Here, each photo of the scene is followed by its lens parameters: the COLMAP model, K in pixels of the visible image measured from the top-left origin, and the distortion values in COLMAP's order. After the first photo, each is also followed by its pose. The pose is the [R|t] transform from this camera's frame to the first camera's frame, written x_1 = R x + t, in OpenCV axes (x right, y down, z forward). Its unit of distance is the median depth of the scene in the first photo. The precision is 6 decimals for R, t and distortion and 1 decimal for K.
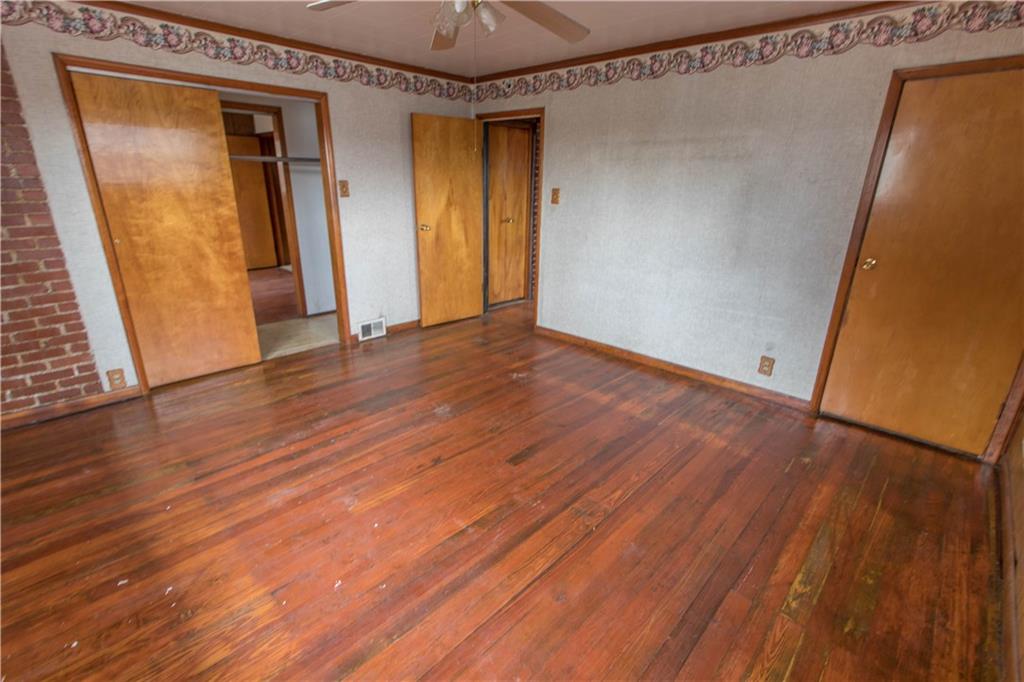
lens RADIAL K [[468.4, 0, 513.0], [0, 468.4, 339.7], [0, 0, 1]] dist [0.000506, 0.000273]
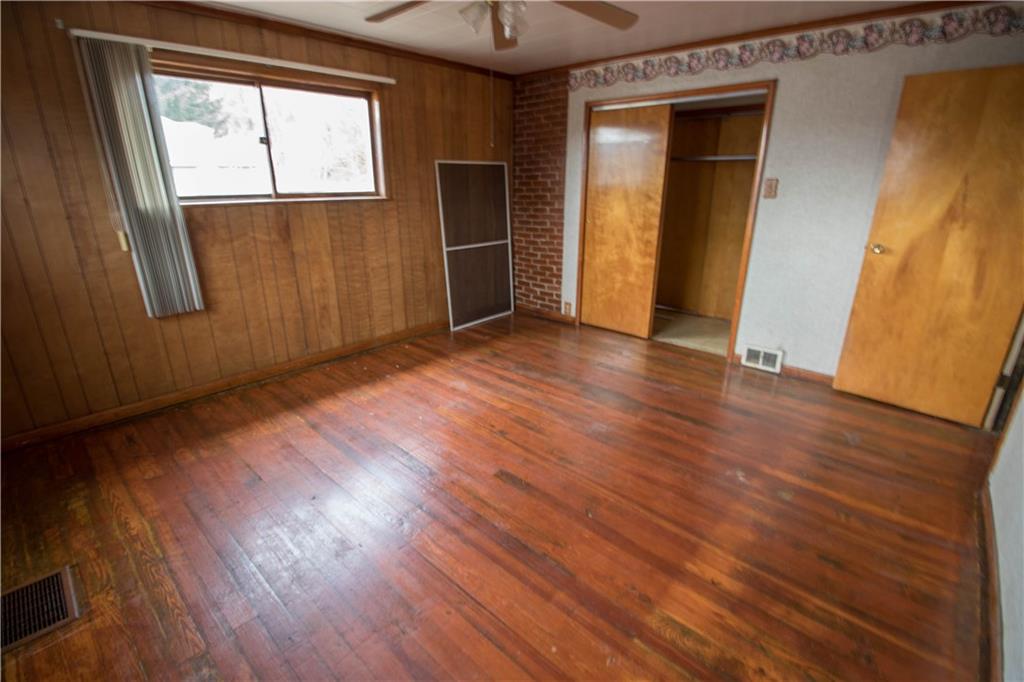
lens RADIAL K [[469.7, 0, 514.3], [0, 469.7, 340.1], [0, 0, 1]] dist [-0.010034, -0.000708]
pose [[0.022326, 0.311399, -0.950017, 0.692640], [-0.320207, 0.902422, 0.288273, -0.223457], [0.947085, 0.297766, 0.119860, 0.707804]]
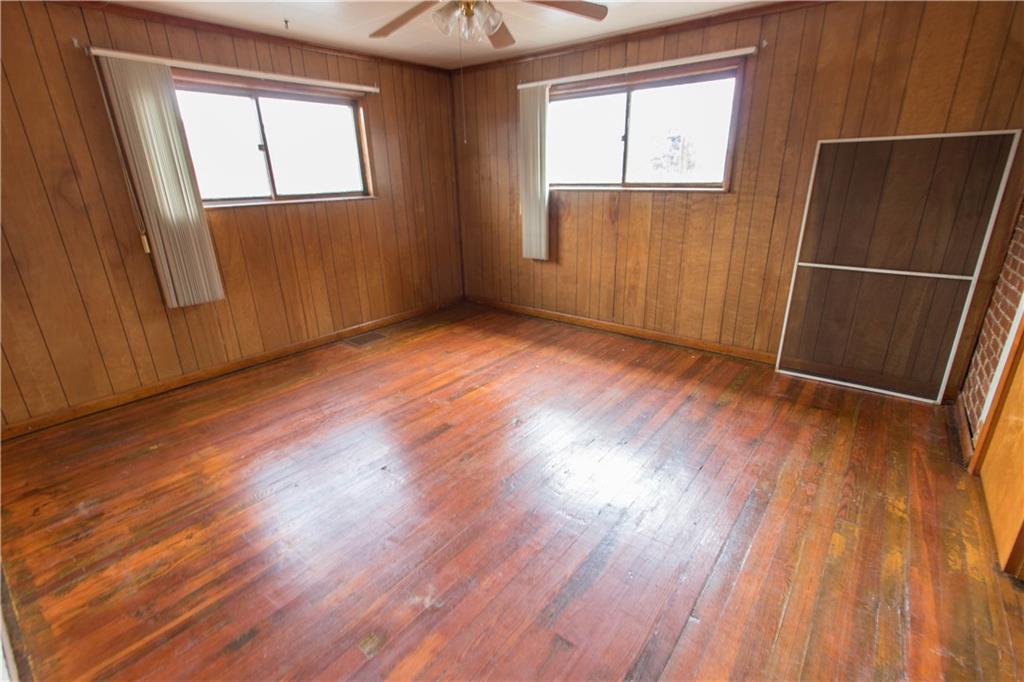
lens RADIAL K [[468.4, 0, 513.0], [0, 468.4, 339.7], [0, 0, 1]] dist [0.000506, 0.000273]
pose [[-0.995968, 0.031521, -0.083991, -0.056219], [-0.026729, 0.789453, 0.613229, -0.491572], [0.085636, 0.613001, -0.785427, 1.492933]]
